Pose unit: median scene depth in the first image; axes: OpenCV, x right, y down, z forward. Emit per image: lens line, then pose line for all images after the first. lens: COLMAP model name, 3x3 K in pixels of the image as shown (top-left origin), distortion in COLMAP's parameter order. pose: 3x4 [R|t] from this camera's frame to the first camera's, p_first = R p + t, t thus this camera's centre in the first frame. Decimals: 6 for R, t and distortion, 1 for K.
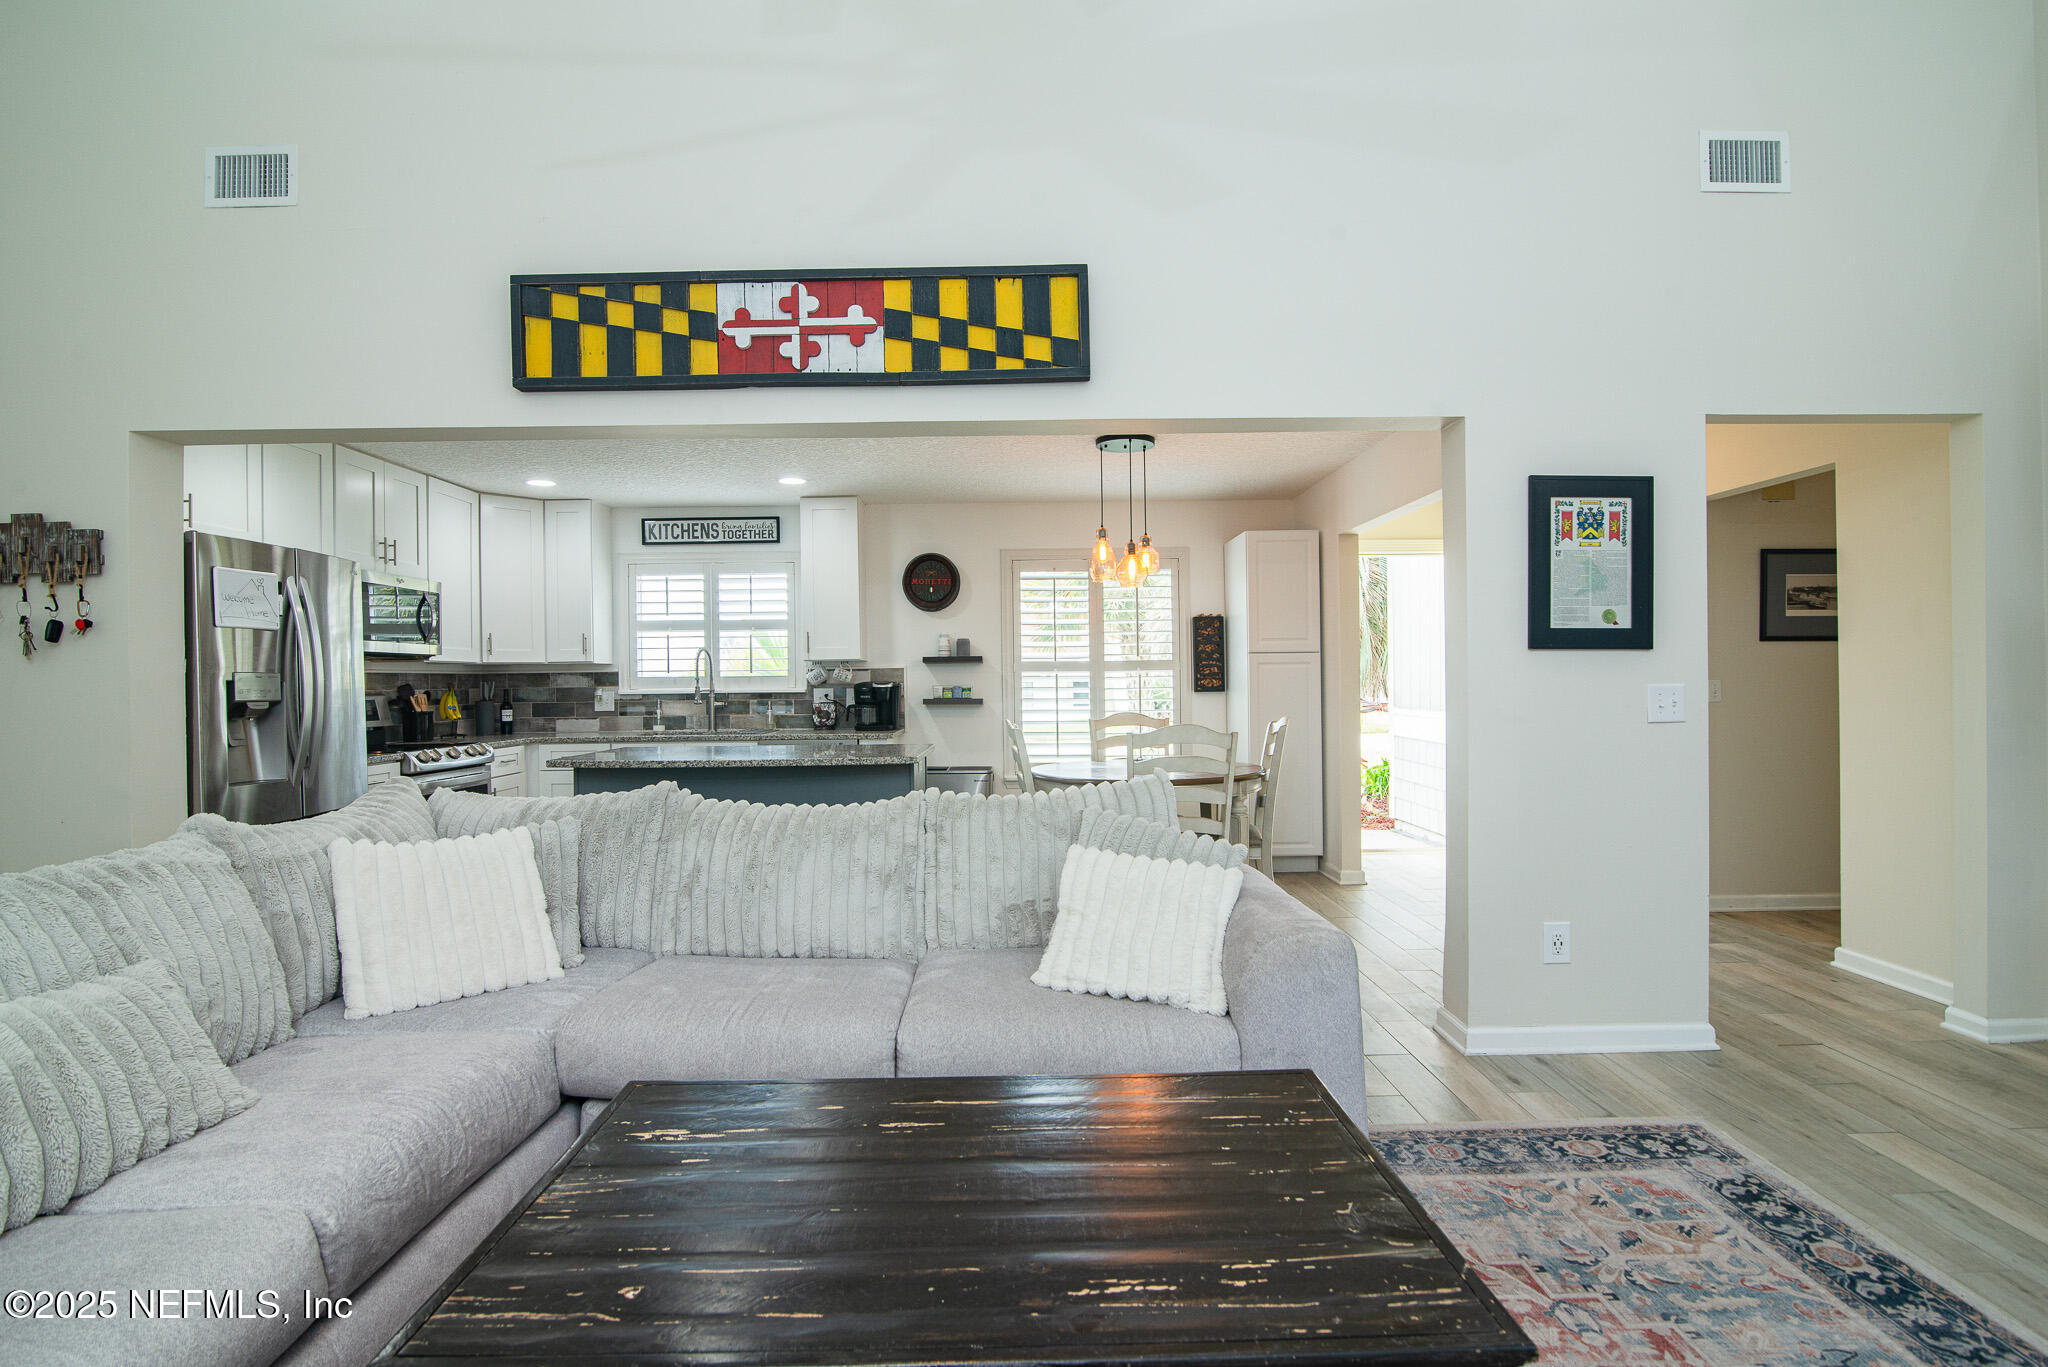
lens RADIAL K [[973.2, 0, 1021.9], [0, 973.2, 684.3], [0, 0, 1]] dist [-0.019893, 0.000516]
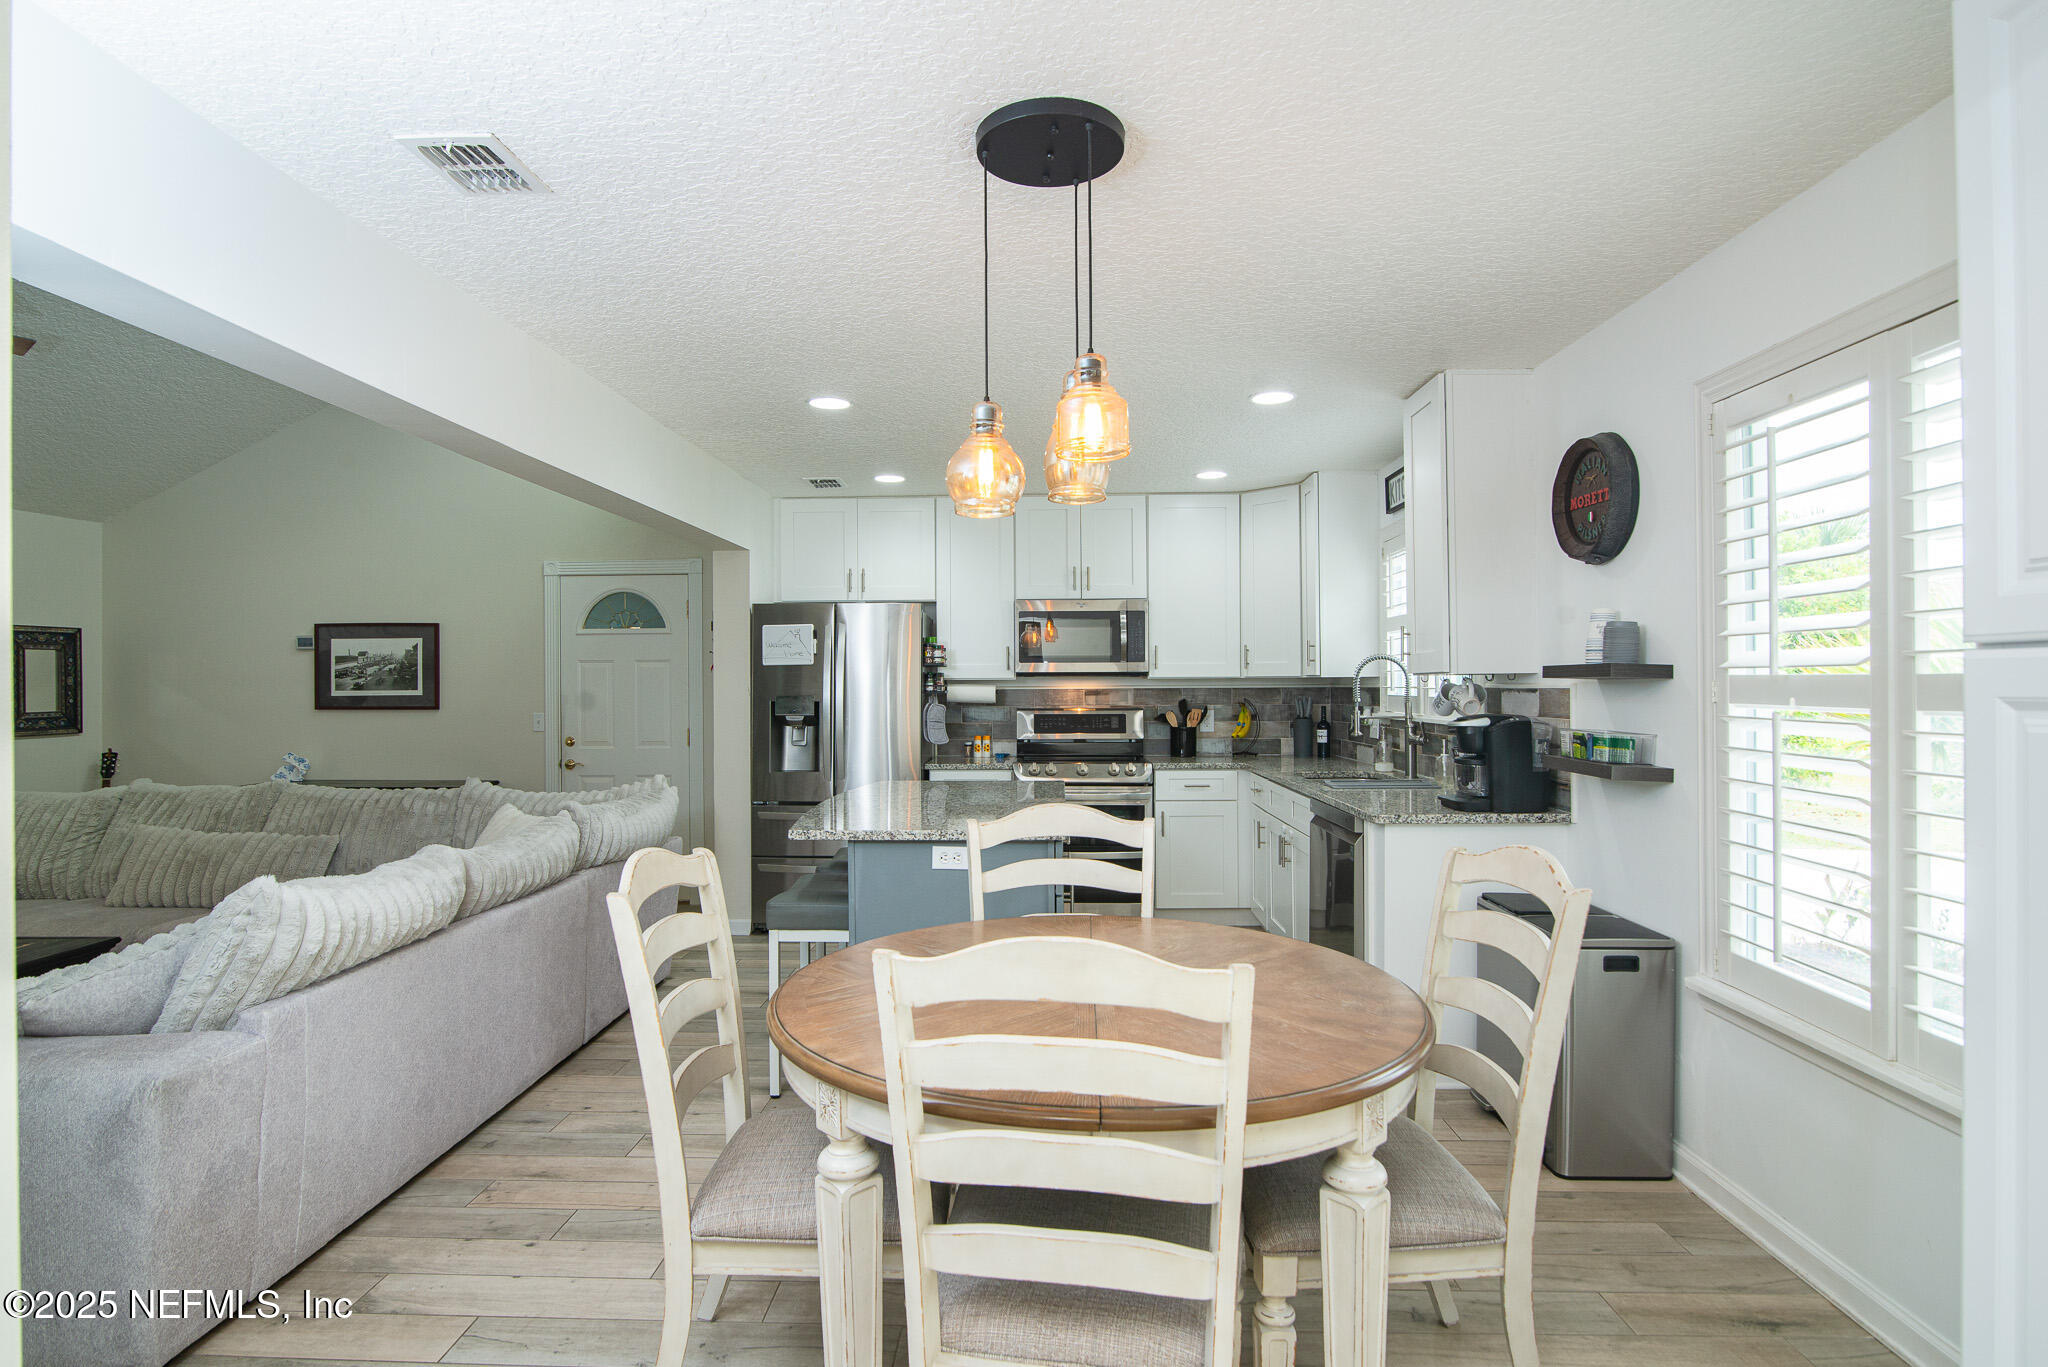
lens RADIAL K [[1037.2, 0, 1019.6], [0, 1037.2, 682.0], [0, 0, 1]] dist [-0.010748, -0.000693]
pose [[-0.037477, 0.010522, -0.999242, 0.433537], [0.001488, 0.999944, 0.010473, -0.027944], [0.999296, -0.001095, -0.037491, 0.818173]]
